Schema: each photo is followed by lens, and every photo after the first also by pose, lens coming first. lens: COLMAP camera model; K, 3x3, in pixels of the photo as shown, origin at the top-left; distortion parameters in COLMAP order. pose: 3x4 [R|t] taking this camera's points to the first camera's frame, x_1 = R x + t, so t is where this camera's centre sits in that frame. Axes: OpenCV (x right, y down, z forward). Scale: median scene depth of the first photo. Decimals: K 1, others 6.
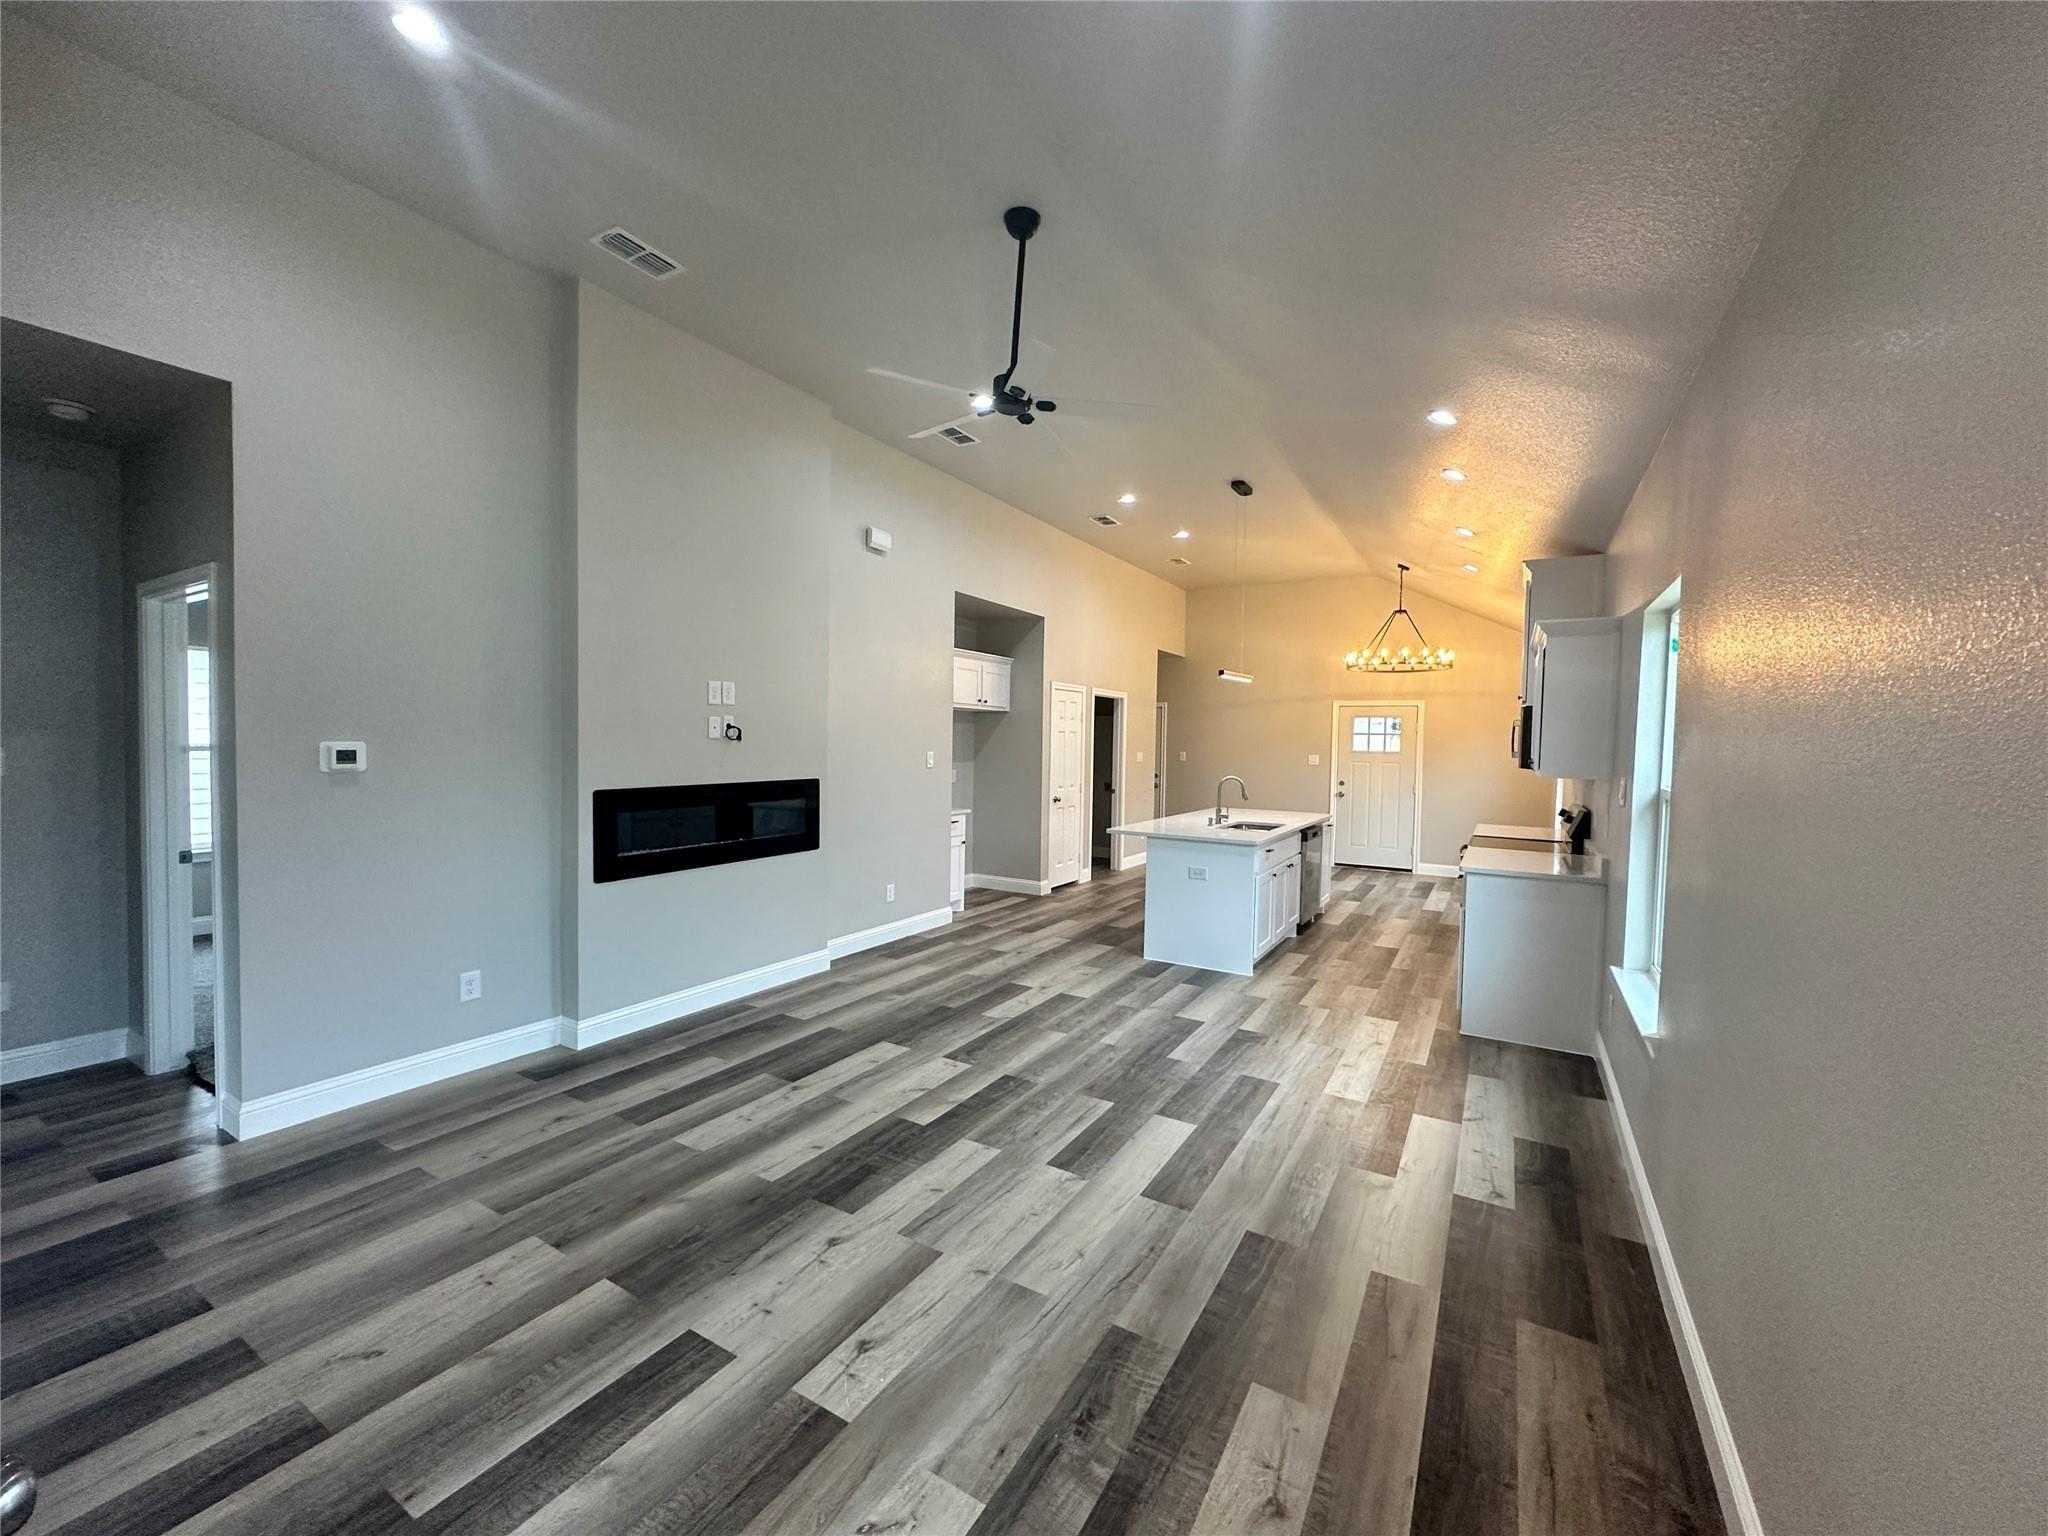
lens RADIAL K [[817.4, 0, 1021.7], [0, 817.4, 771.2], [0, 0, 1]] dist [-0.006528, 0.001302]
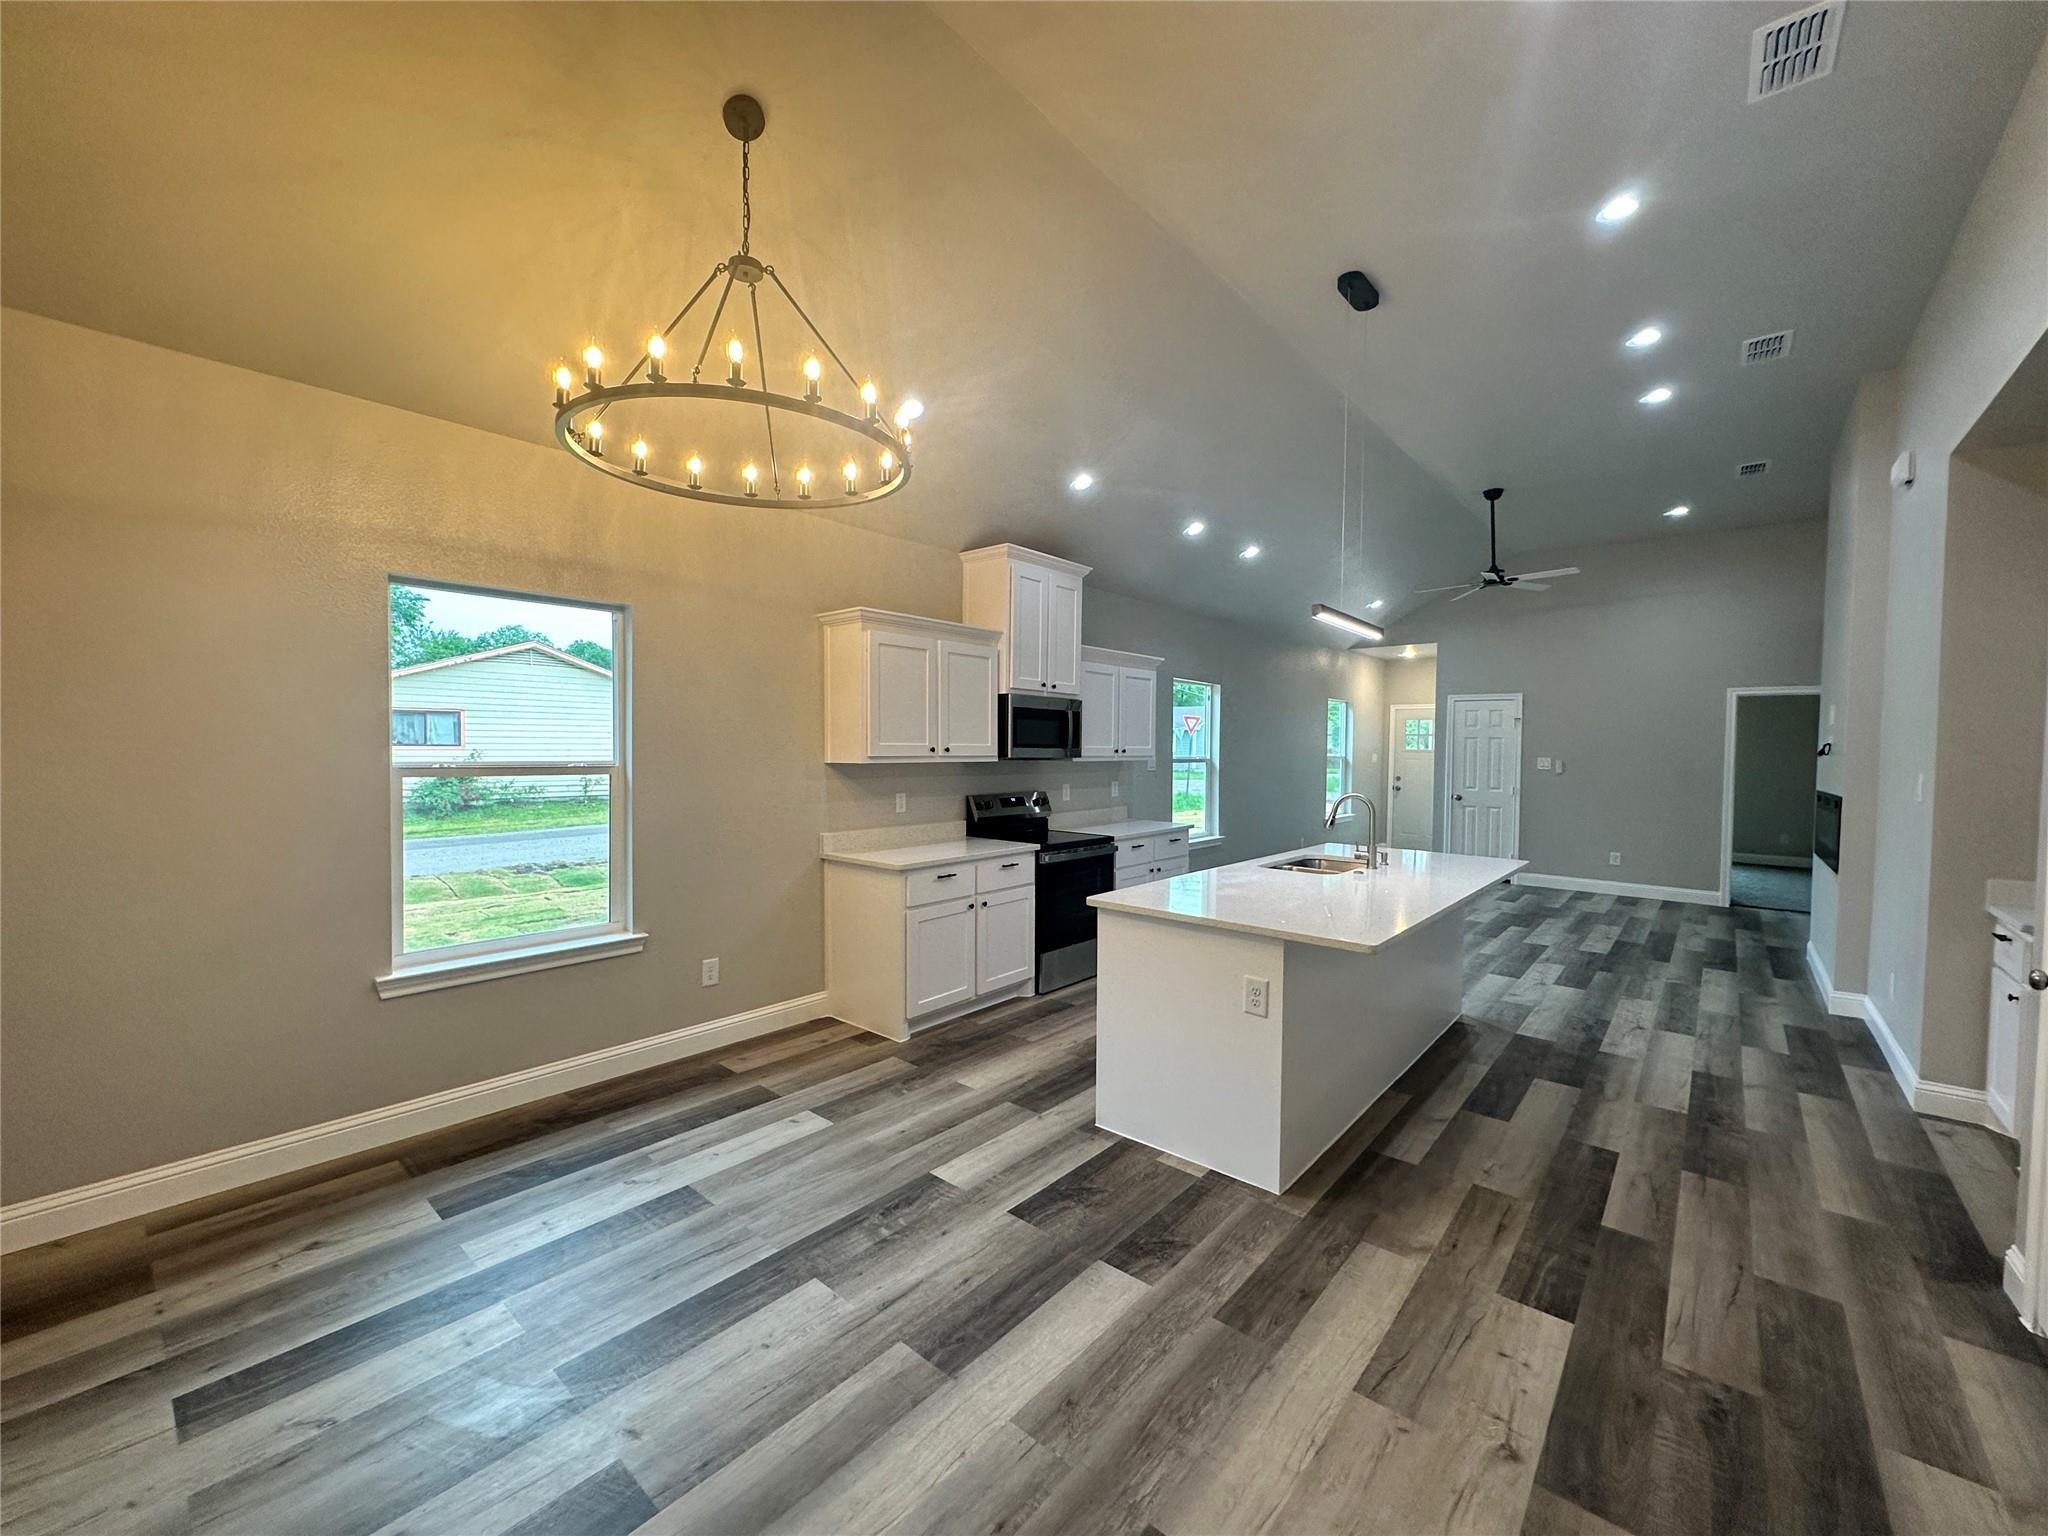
lens RADIAL K [[817.4, 0, 1020.4], [0, 817.4, 765.3], [0, 0, 1]] dist [-0.006528, 0.001302]
pose [[-0.983964, -0.037538, 0.174370, 0.388212], [-0.026432, 0.997497, 0.065584, -0.049277], [-0.176395, 0.059923, -0.982494, 1.610078]]
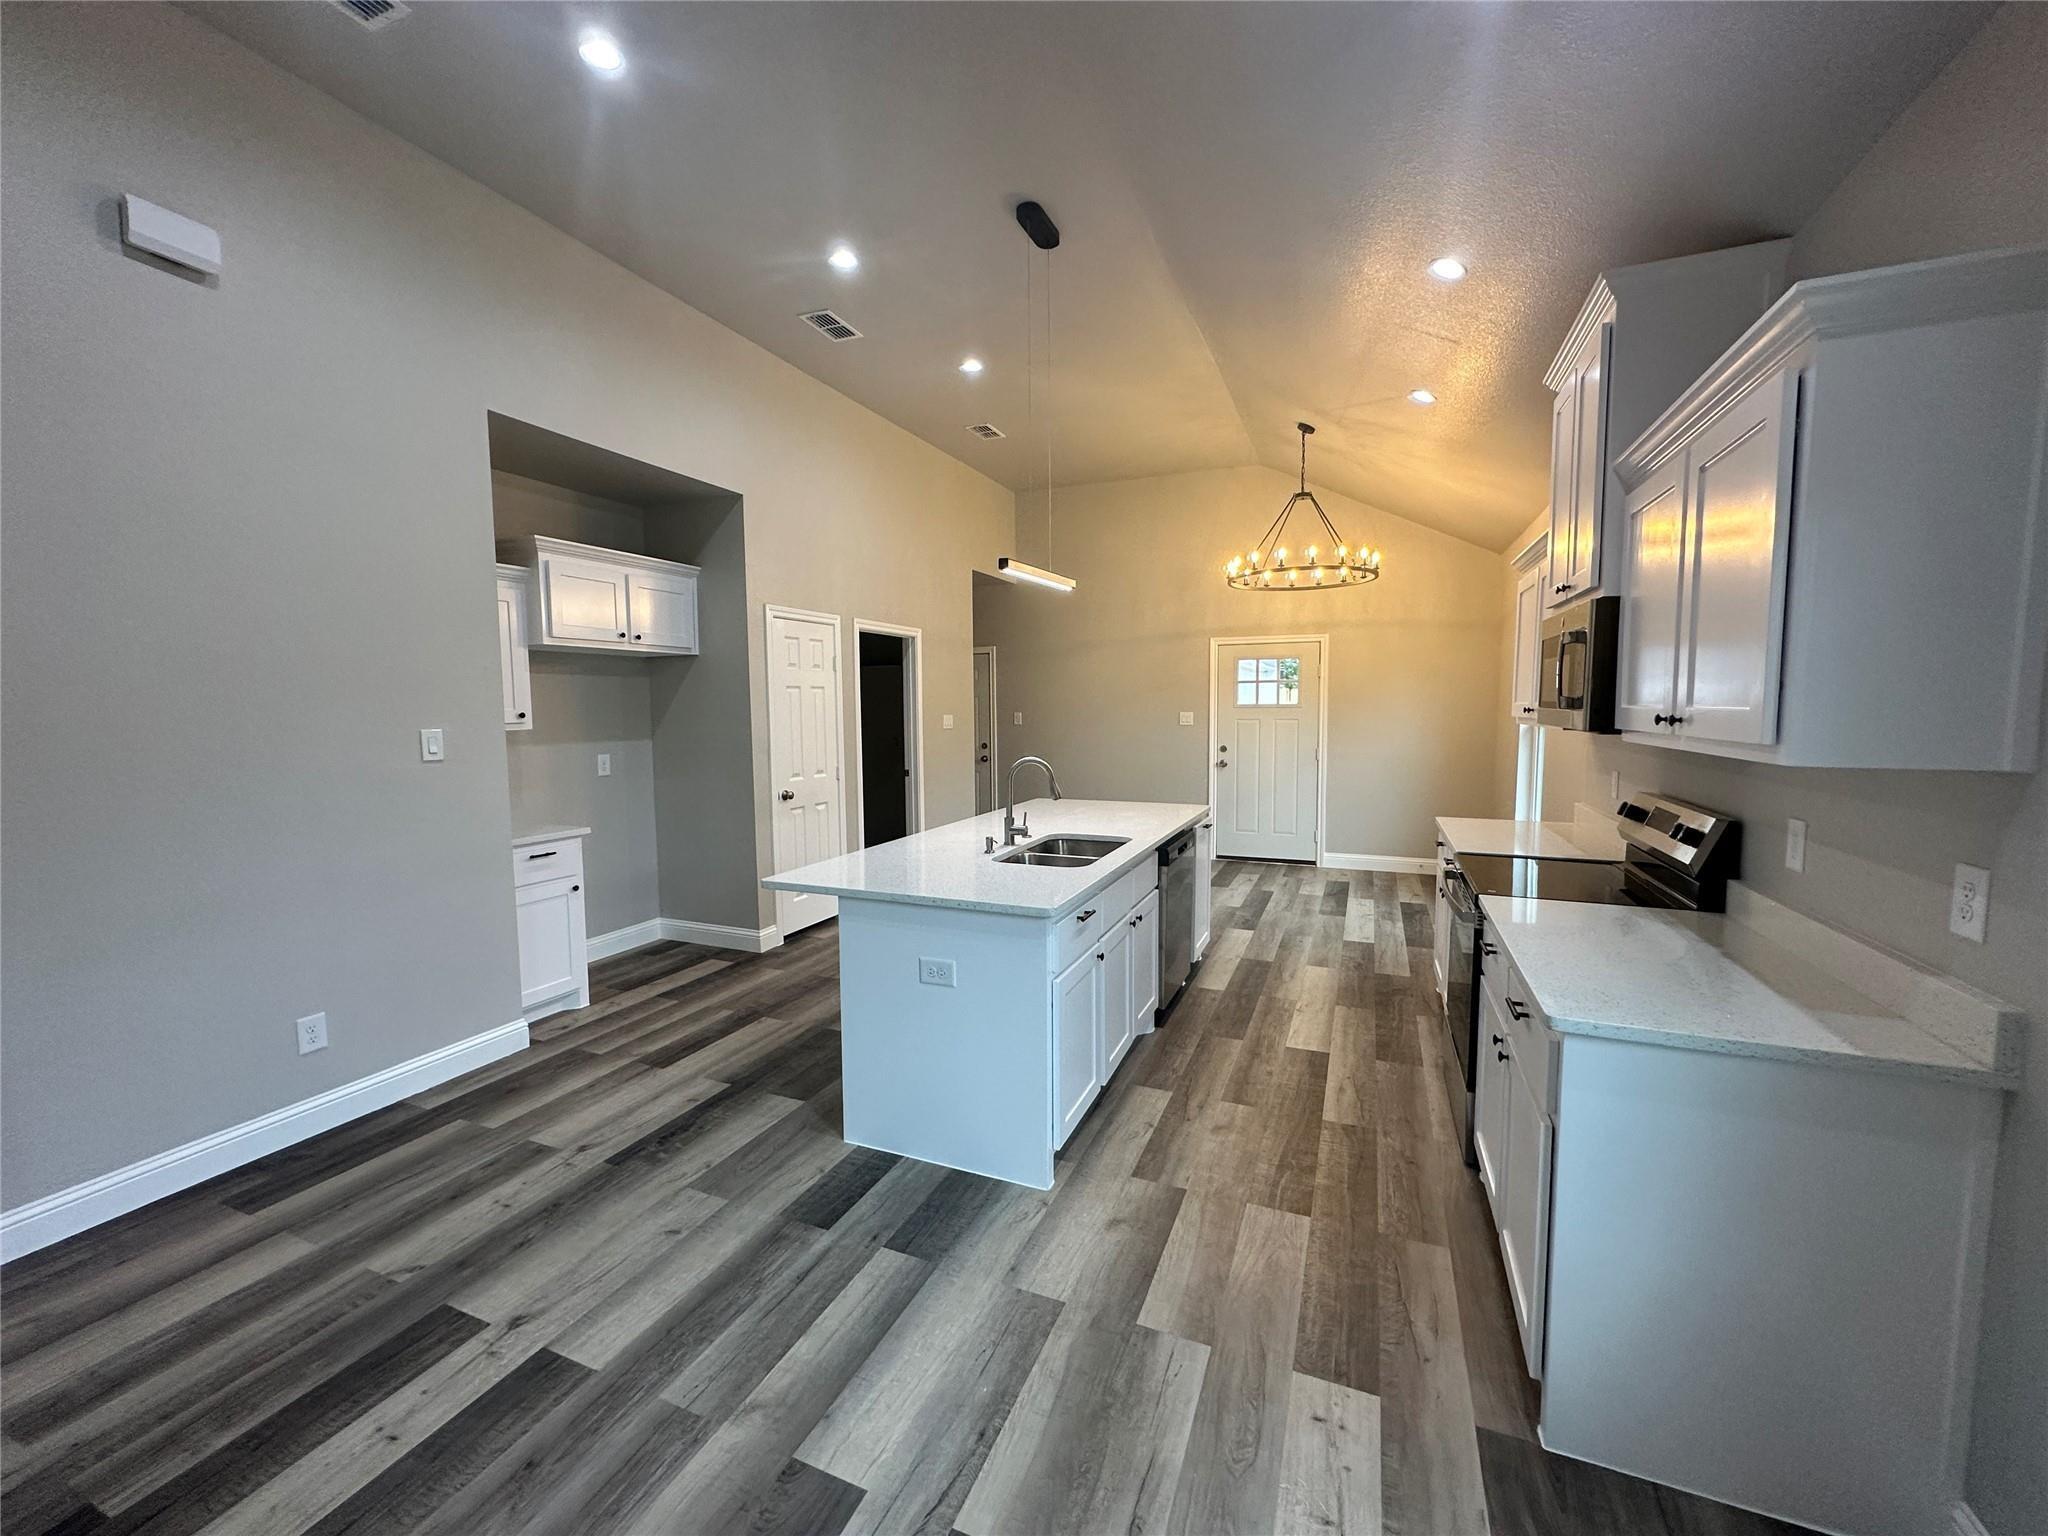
lens RADIAL K [[817.4, 0, 1022.9], [0, 817.4, 772.9], [0, 0, 1]] dist [-0.006528, 0.001302]
pose [[0.990395, -0.037730, 0.133019, 0.172695], [0.031227, 0.998229, 0.050640, -0.010706], [-0.134694, -0.046000, 0.989819, 0.444599]]
